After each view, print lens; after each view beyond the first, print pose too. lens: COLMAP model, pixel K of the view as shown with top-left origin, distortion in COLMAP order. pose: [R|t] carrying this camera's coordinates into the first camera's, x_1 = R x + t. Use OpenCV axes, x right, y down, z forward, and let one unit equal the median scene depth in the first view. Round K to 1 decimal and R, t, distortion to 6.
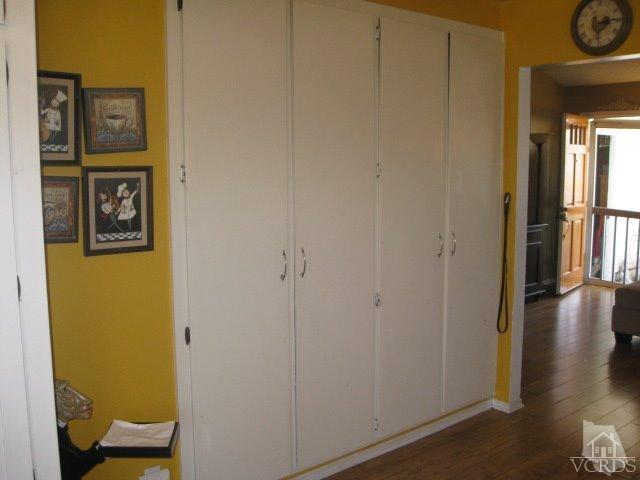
lens RADIAL K [[673.3, 0, 293.8], [0, 673.3, 243.6], [0, 0, 1]] dist [-0.102657, 0.000000]
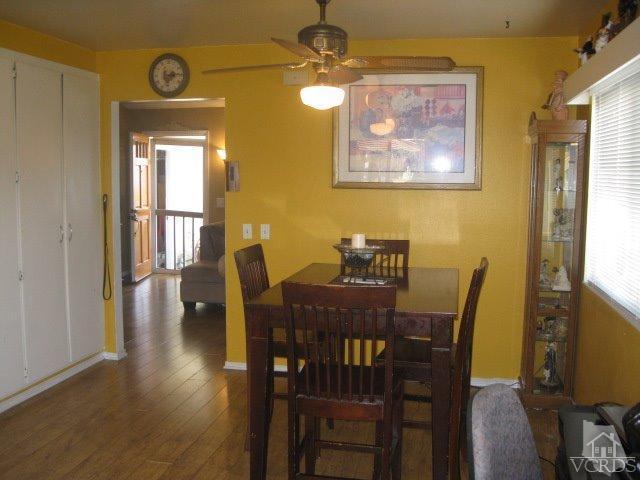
lens RADIAL K [[673.3, 0, 318.4], [0, 673.3, 240.7], [0, 0, 1]] dist [-0.102657, 0.000000]
pose [[0.776496, -0.050210, 0.628119, -0.135715], [0.064045, 0.997947, 0.000600, 0.031129], [-0.626859, 0.039762, 0.778117, -0.216365]]
